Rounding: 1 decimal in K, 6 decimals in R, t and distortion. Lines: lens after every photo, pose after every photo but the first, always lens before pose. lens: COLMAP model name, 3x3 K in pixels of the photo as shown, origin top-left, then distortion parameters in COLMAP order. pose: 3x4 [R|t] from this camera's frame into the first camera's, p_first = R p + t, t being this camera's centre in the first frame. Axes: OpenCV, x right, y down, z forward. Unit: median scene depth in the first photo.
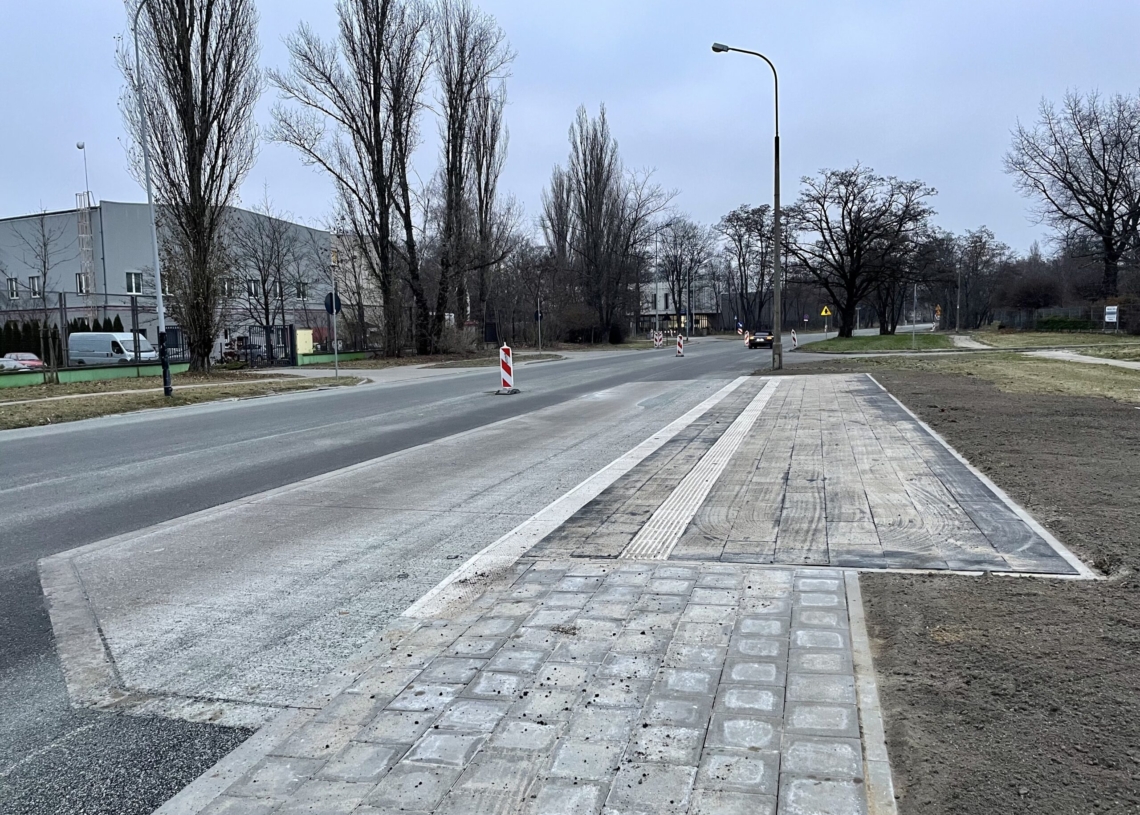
lens RADIAL K [[860.3, 0, 565.8], [0, 860.3, 404.7], [0, 0, 1]] dist [0.103248, -0.135659]
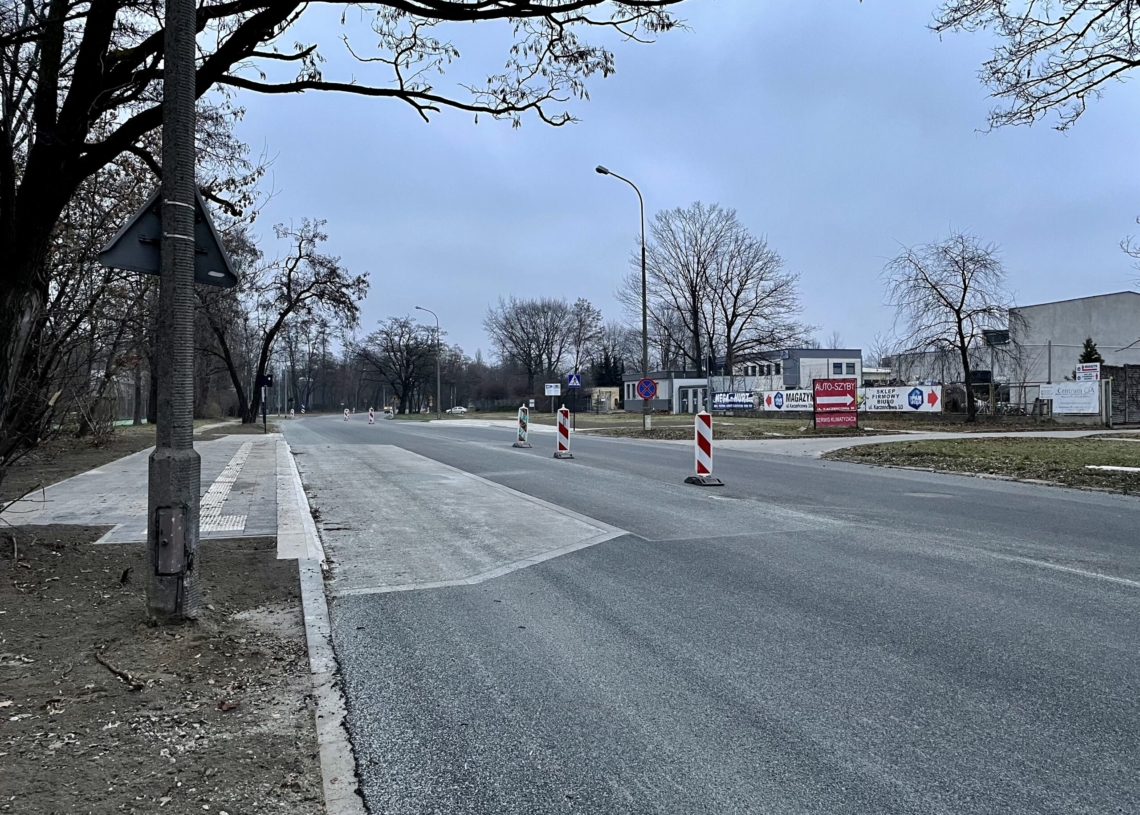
lens RADIAL K [[860.7, 0, 573.5], [0, 860.7, 421.1], [0, 0, 1]] dist [0.074426, -0.002879]
pose [[0.820311, 0.008547, 0.571854, -0.367586], [0.037113, 0.996985, -0.068138, 0.064815], [-0.570712, 0.077118, 0.817521, -0.572532]]
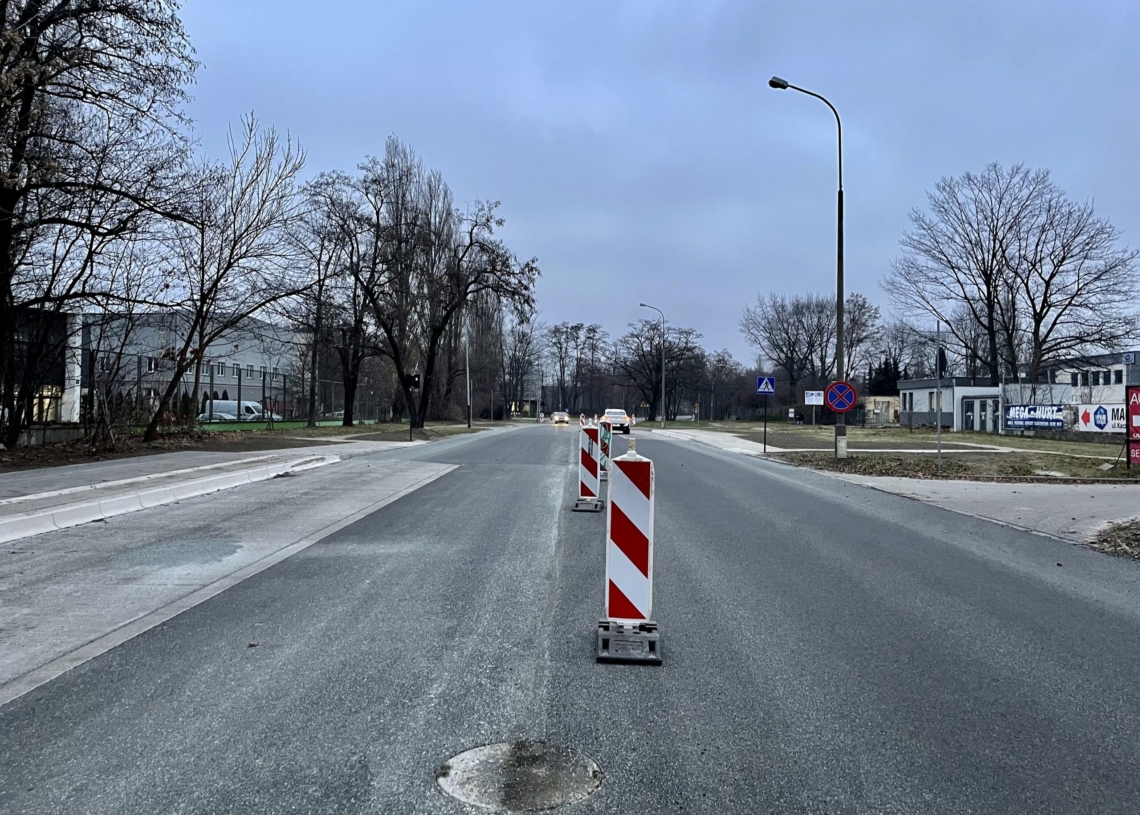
lens RADIAL K [[860.3, 0, 565.8], [0, 860.3, 404.7], [0, 0, 1]] dist [0.103248, -0.135659]
pose [[0.964116, 0.042462, 0.262063, -0.251669], [-0.016990, 0.994971, -0.098711, 0.053276], [-0.264936, 0.090716, 0.959989, -0.496224]]
